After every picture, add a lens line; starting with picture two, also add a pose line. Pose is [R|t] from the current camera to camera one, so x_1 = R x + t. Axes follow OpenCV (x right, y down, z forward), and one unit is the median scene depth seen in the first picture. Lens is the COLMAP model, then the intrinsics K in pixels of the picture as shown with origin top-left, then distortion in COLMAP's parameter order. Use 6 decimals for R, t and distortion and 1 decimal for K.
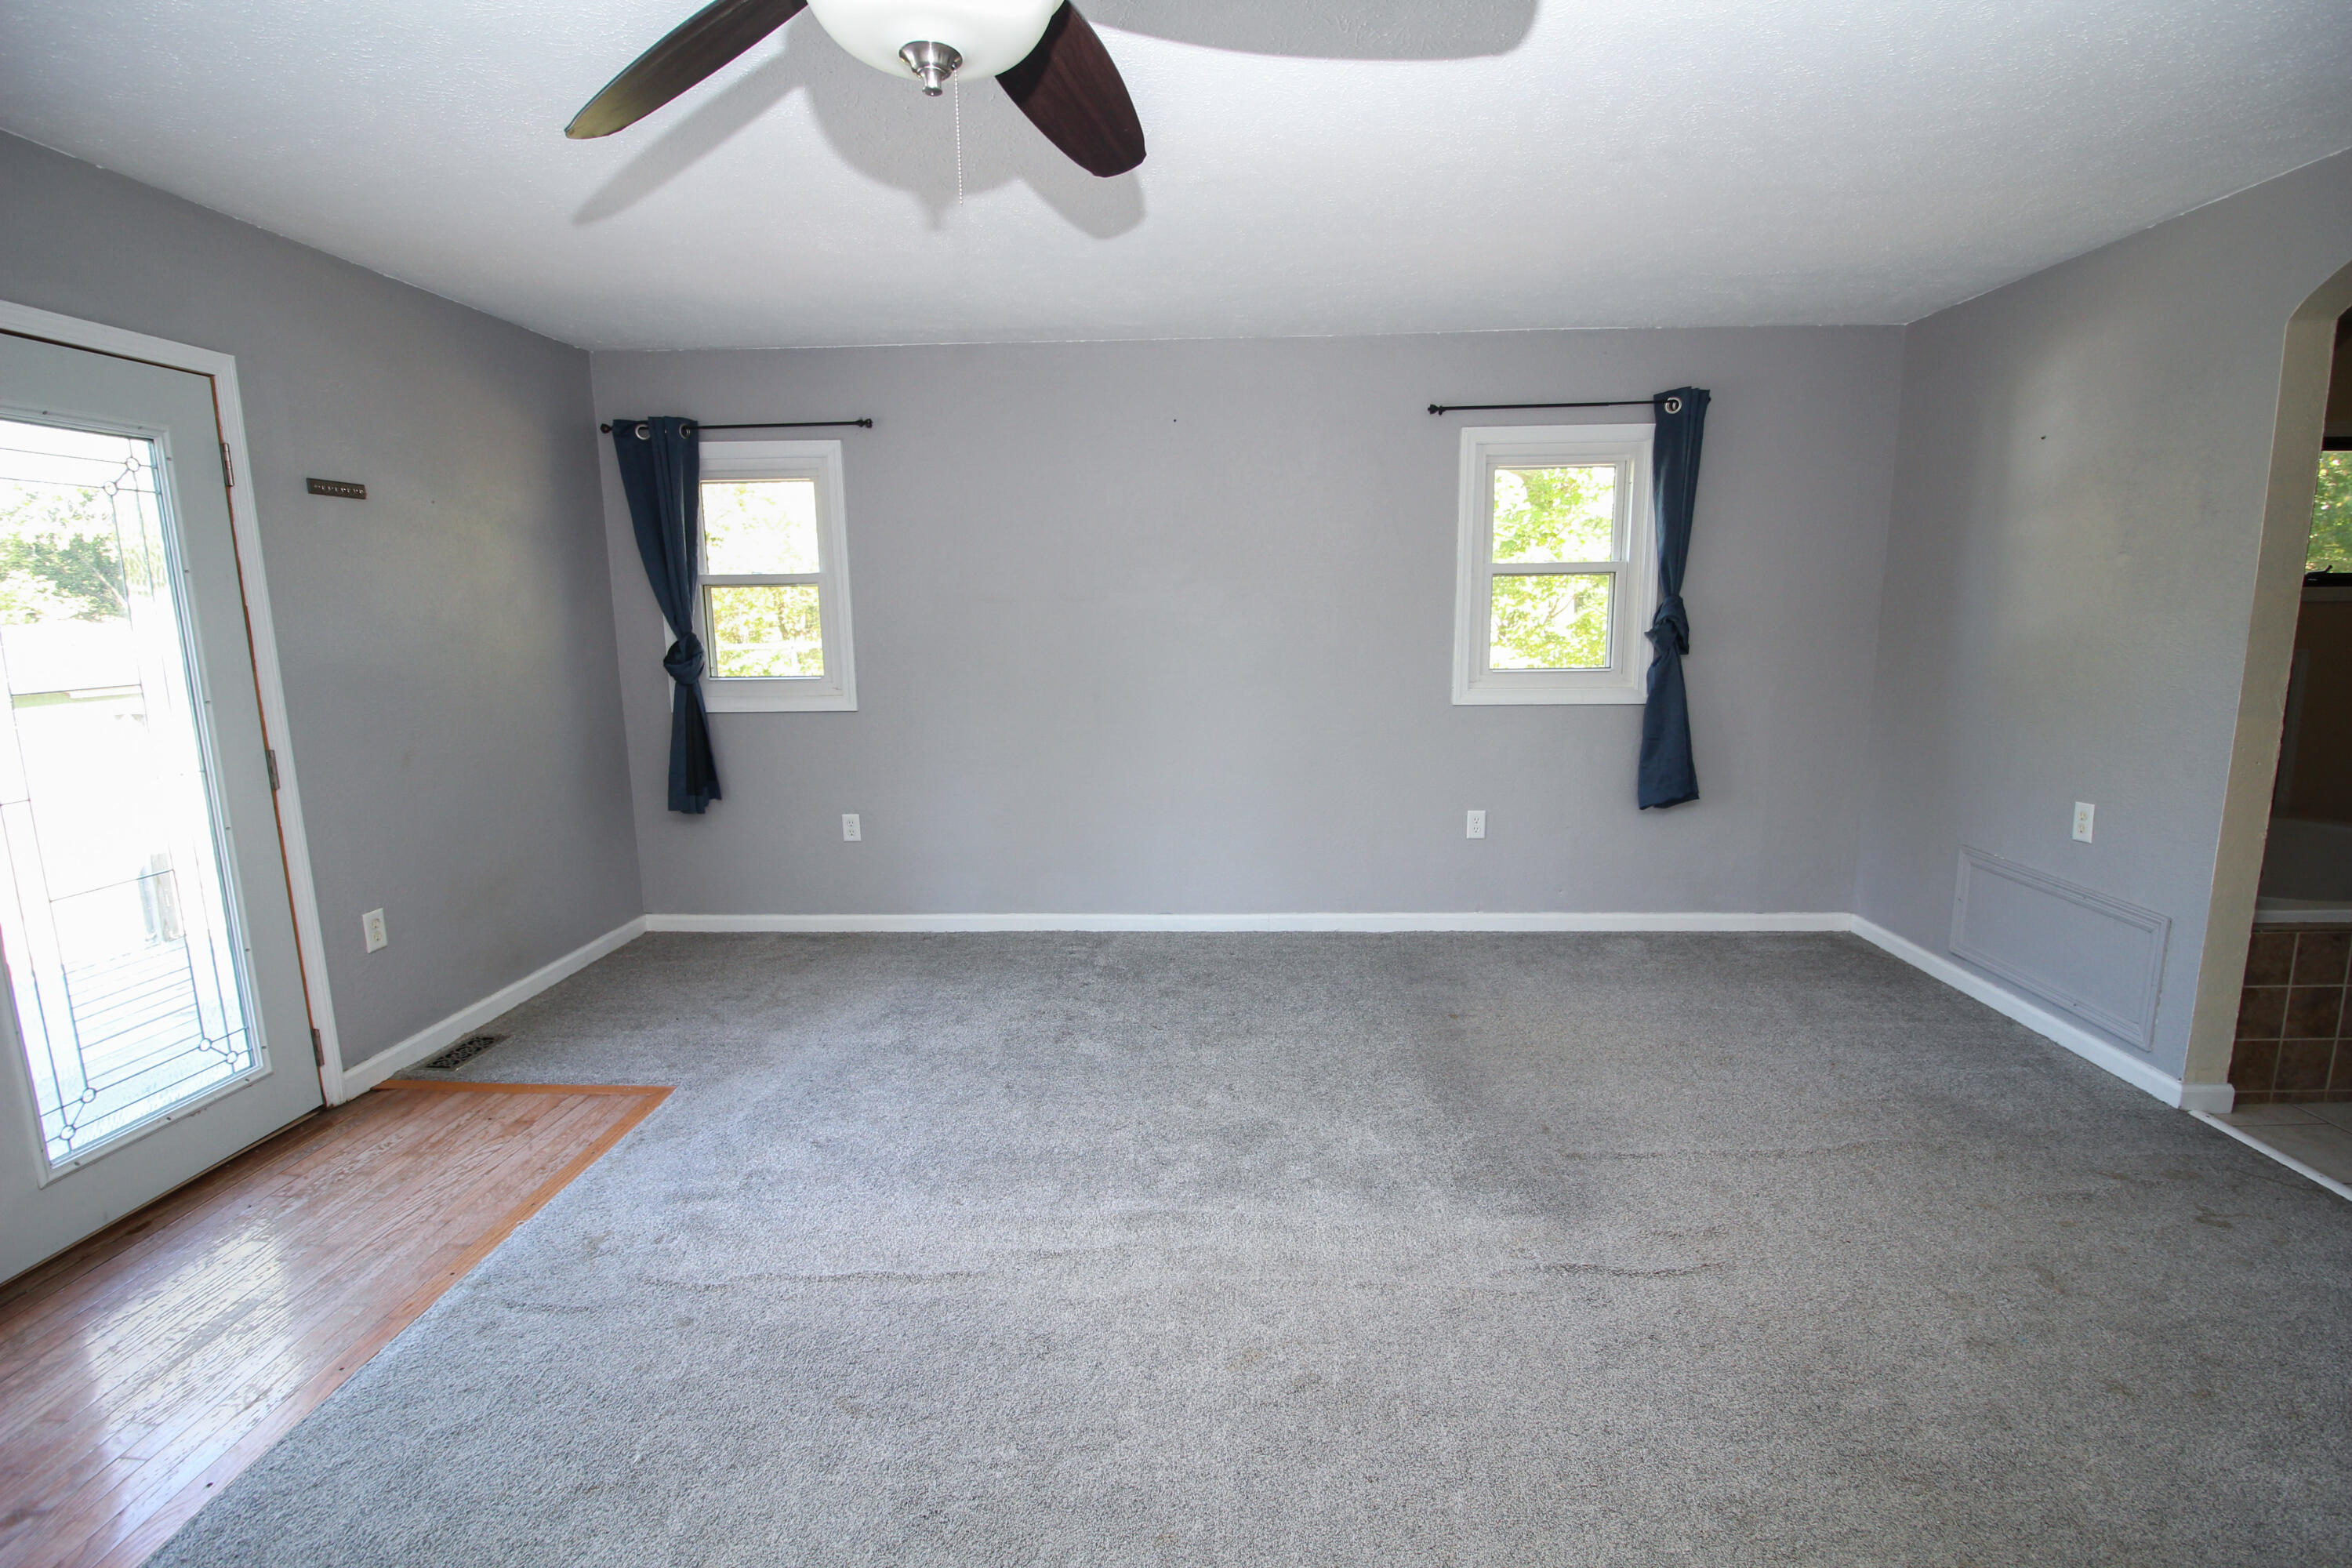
lens RADIAL K [[1087.6, 0, 1184.3], [0, 1087.6, 791.3], [0, 0, 1]] dist [0.001014, -0.015333]
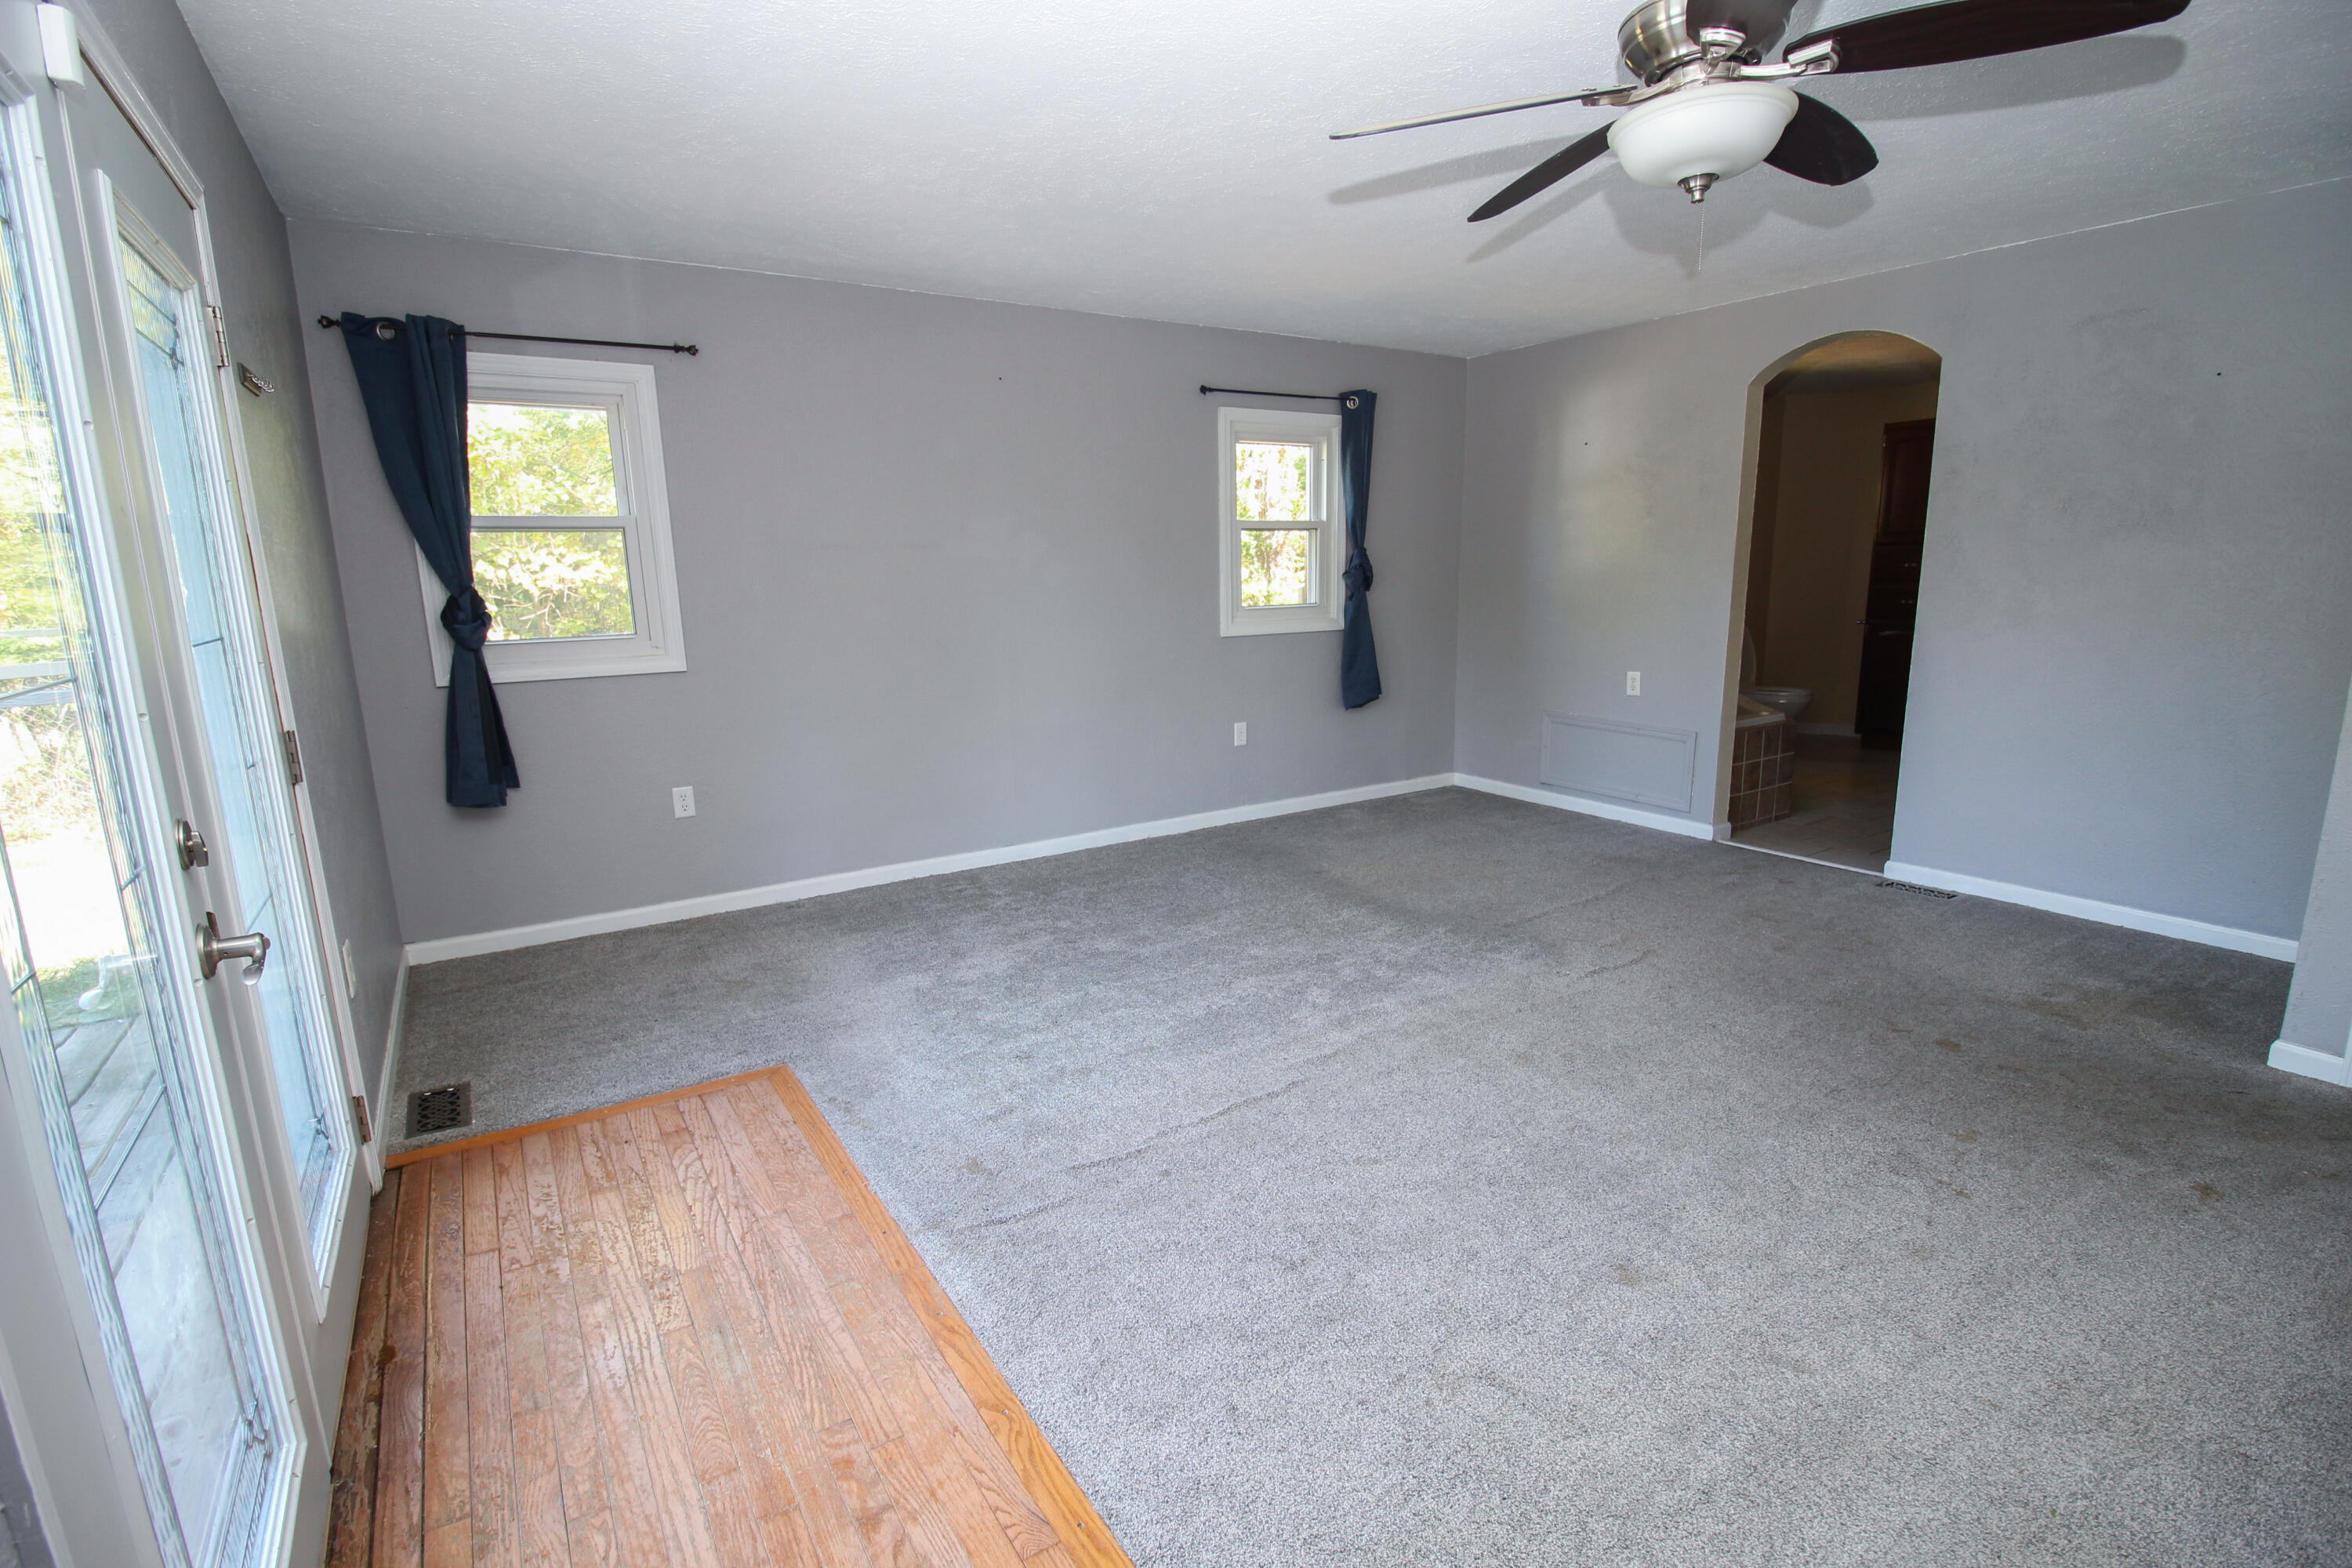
lens RADIAL K [[1089.9, 0, 1177.8], [0, 1089.9, 786.6], [0, 0, 1]] dist [-0.000920, -0.012247]
pose [[0.817297, -0.117603, 0.564088, -0.557200], [0.105870, 0.992933, 0.053617, 0.018200], [-0.566407, 0.015899, 0.823972, 0.031806]]
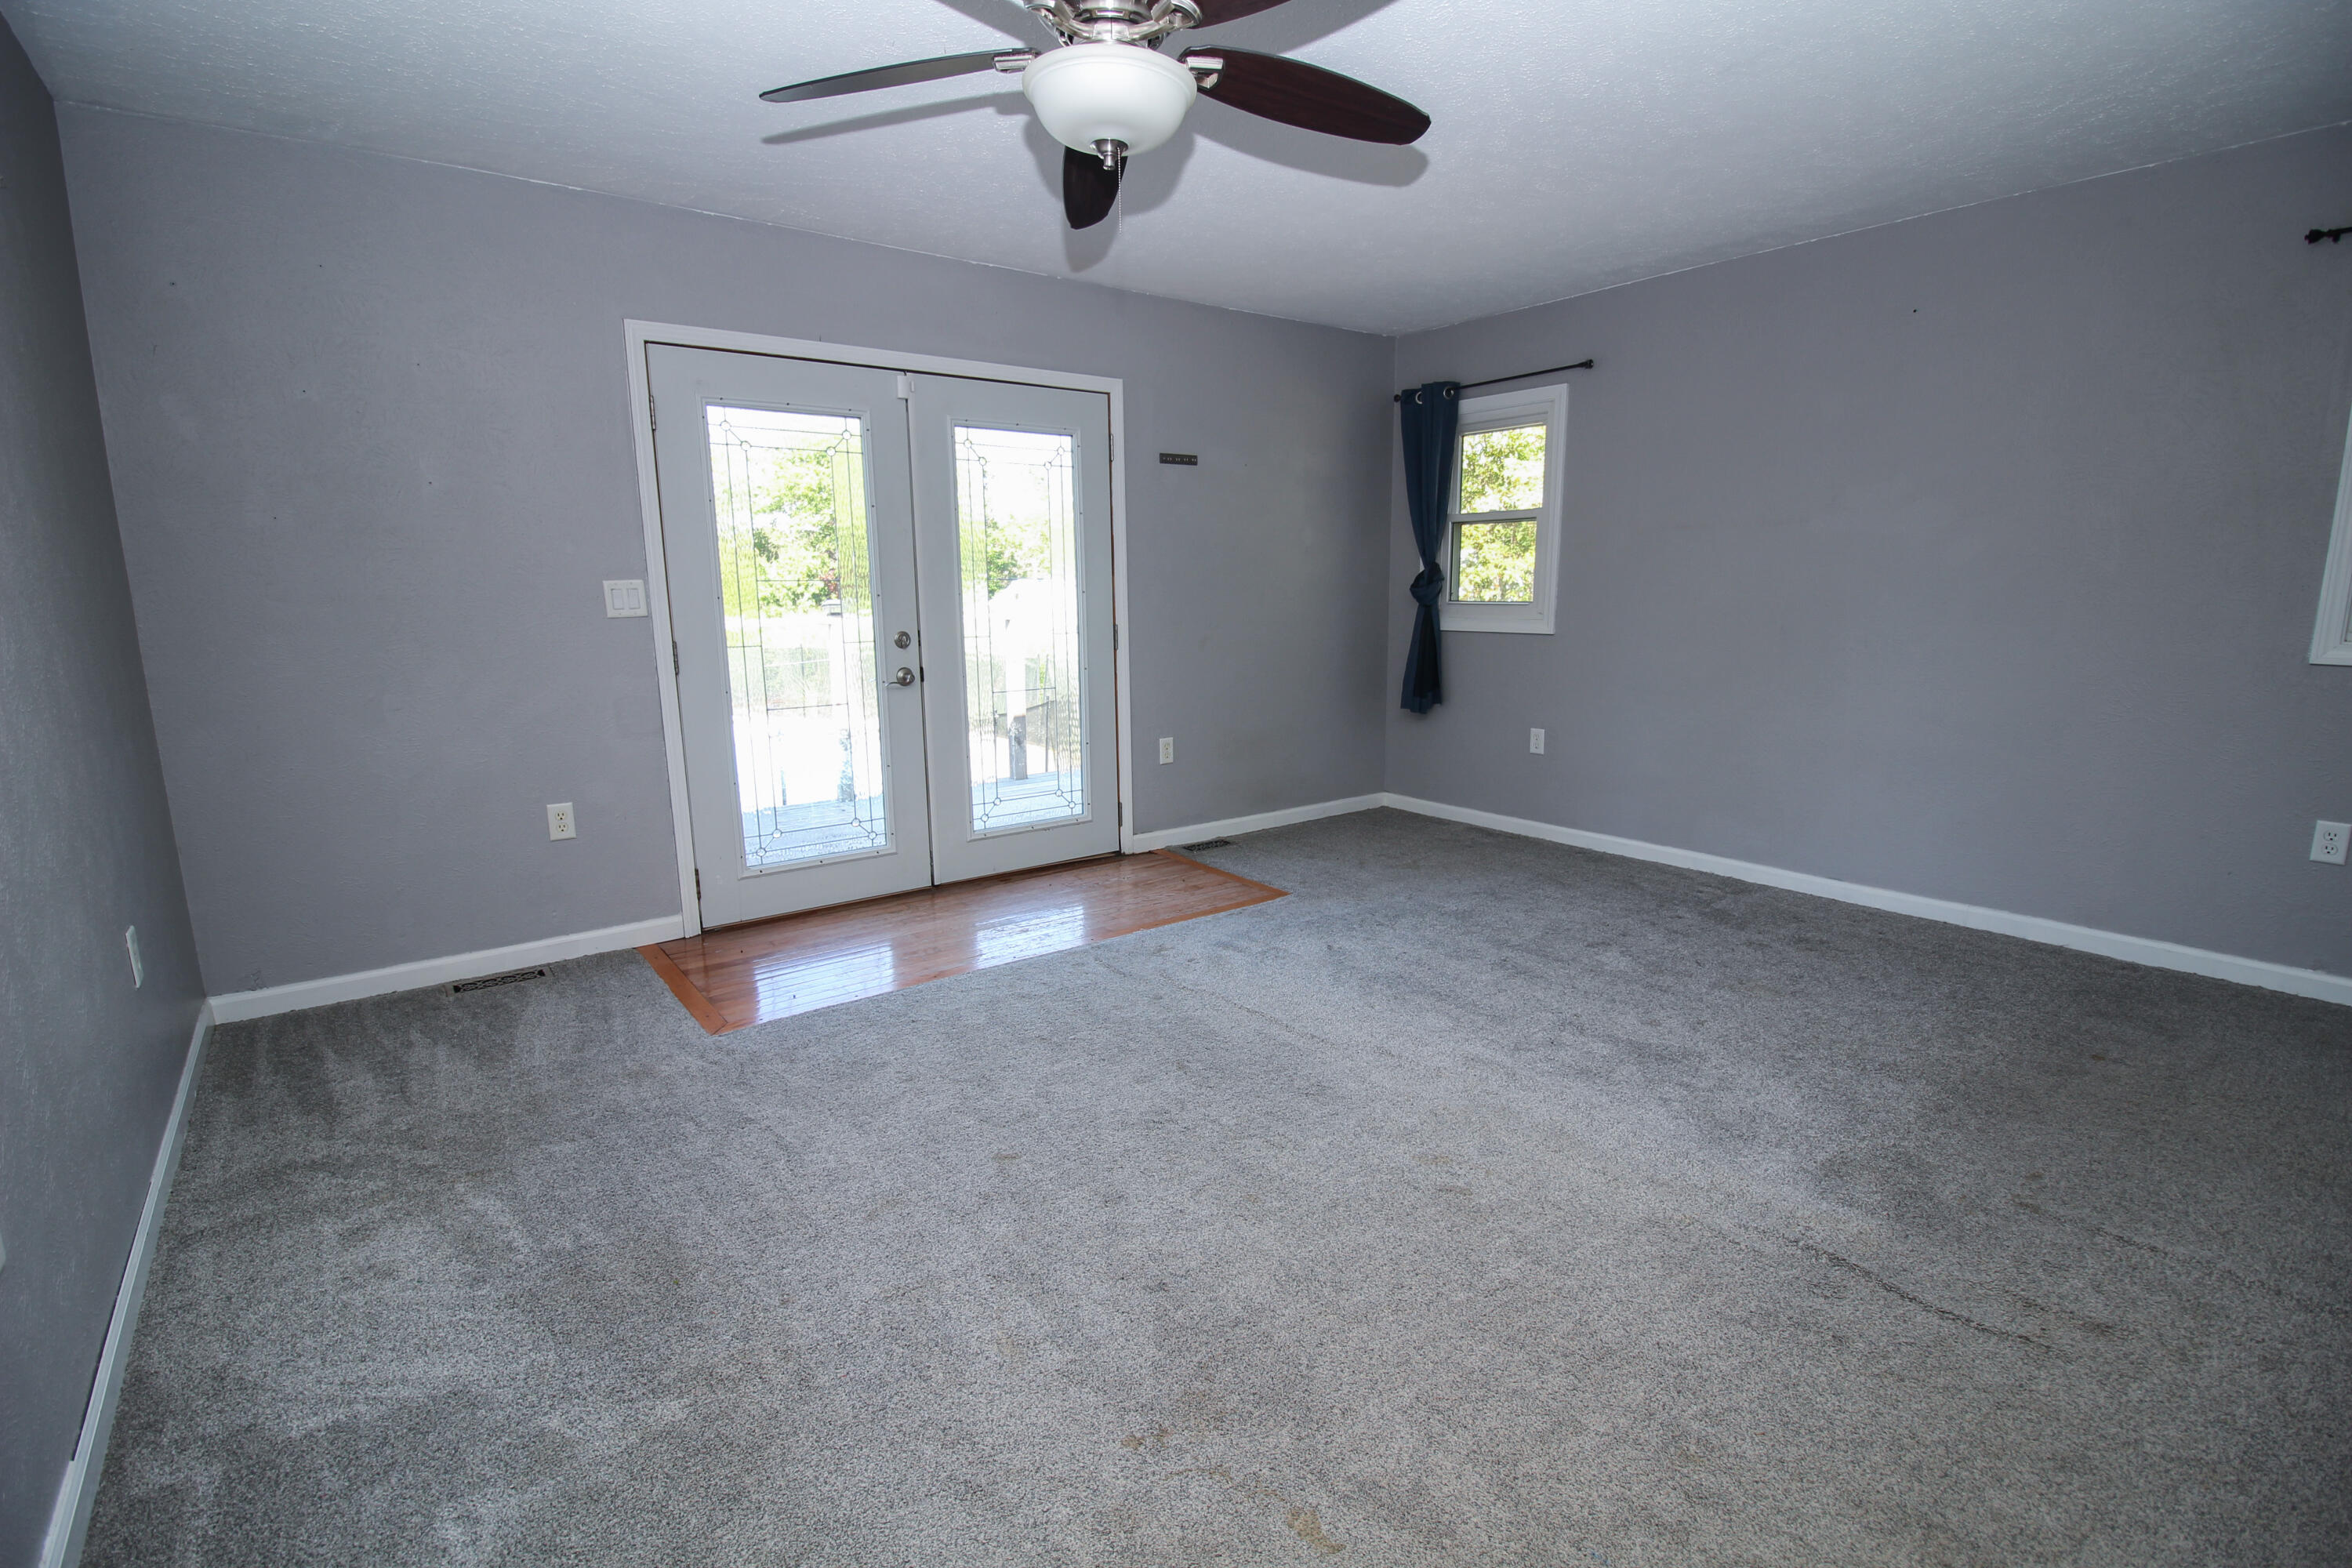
lens RADIAL K [[1089.9, 0, 1177.8], [0, 1089.9, 786.6], [0, 0, 1]] dist [-0.000920, -0.012247]
pose [[0.633412, 0.148921, -0.759350, 0.356970], [-0.128567, 0.987921, 0.086503, 0.035080], [0.763060, 0.042835, 0.644907, 0.017704]]
